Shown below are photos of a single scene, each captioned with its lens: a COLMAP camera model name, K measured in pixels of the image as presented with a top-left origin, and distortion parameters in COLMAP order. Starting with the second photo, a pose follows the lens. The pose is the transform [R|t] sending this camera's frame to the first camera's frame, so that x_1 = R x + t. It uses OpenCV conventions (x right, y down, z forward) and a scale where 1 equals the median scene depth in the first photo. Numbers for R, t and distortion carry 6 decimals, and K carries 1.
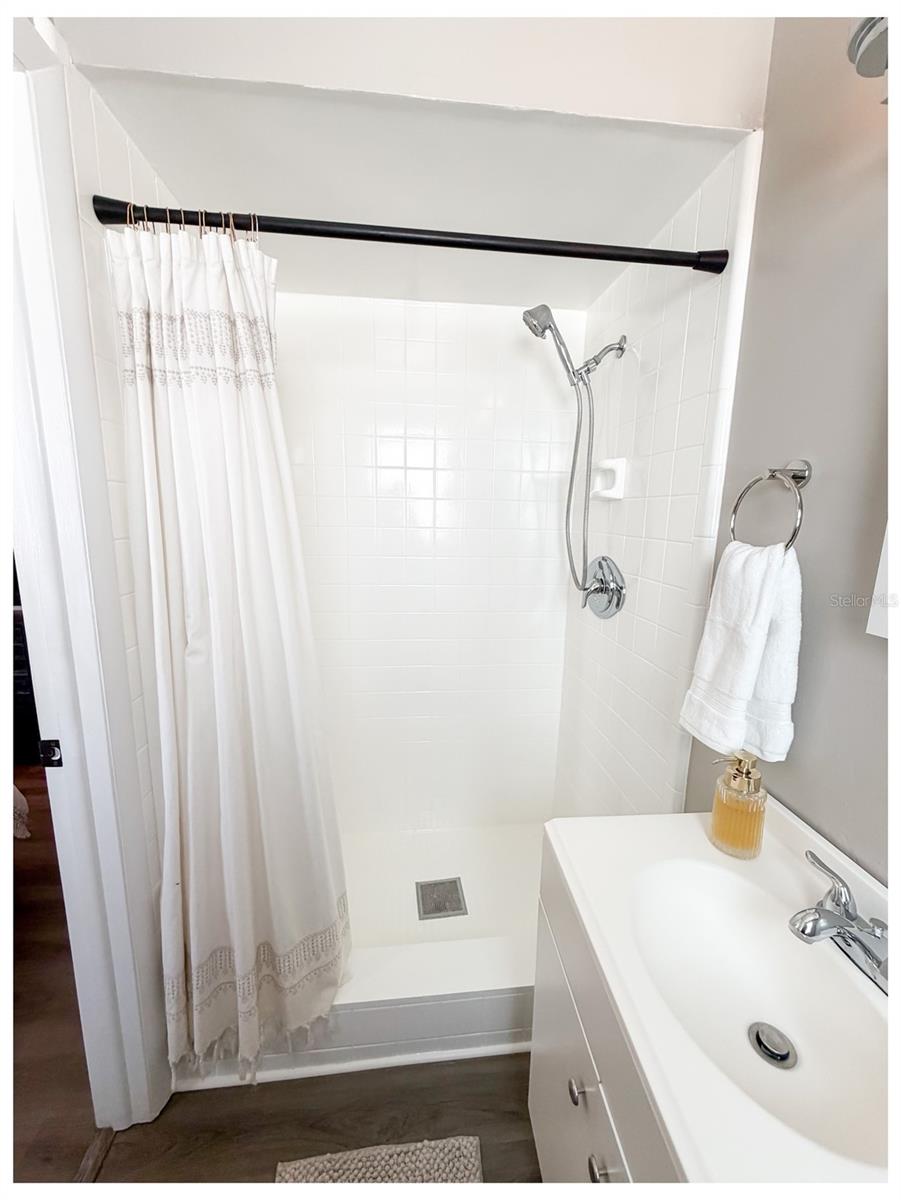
lens RADIAL K [[465.2, 0, 451.0], [0, 465.2, 597.5], [0, 0, 1]] dist [0.000990, -0.000314]
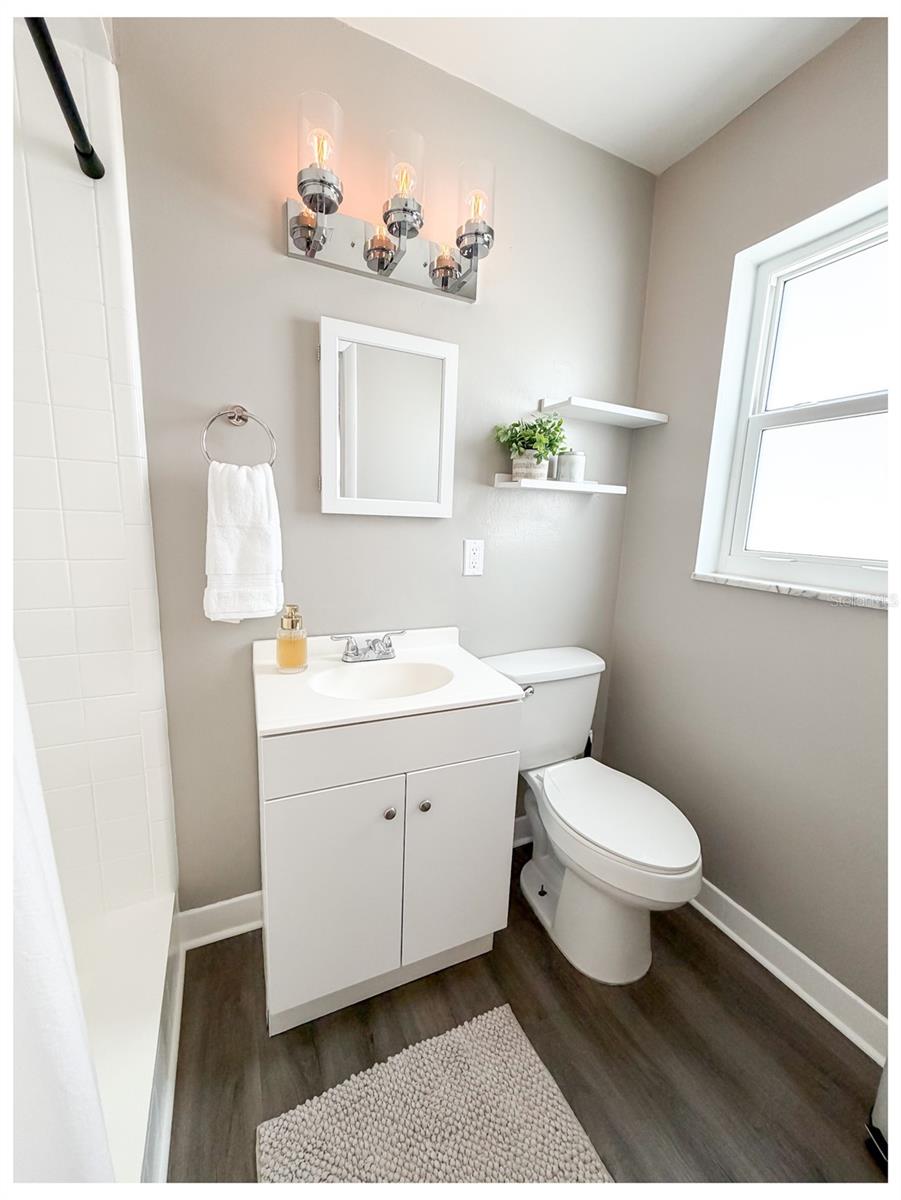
lens RADIAL K [[465.2, 0, 451.0], [0, 465.2, 597.5], [0, 0, 1]] dist [0.000990, -0.000314]
pose [[-0.329004, -0.193910, 0.924205, -0.859726], [0.122492, 0.961659, 0.245374, 0.003010], [-0.936350, 0.193937, -0.292637, 0.876976]]
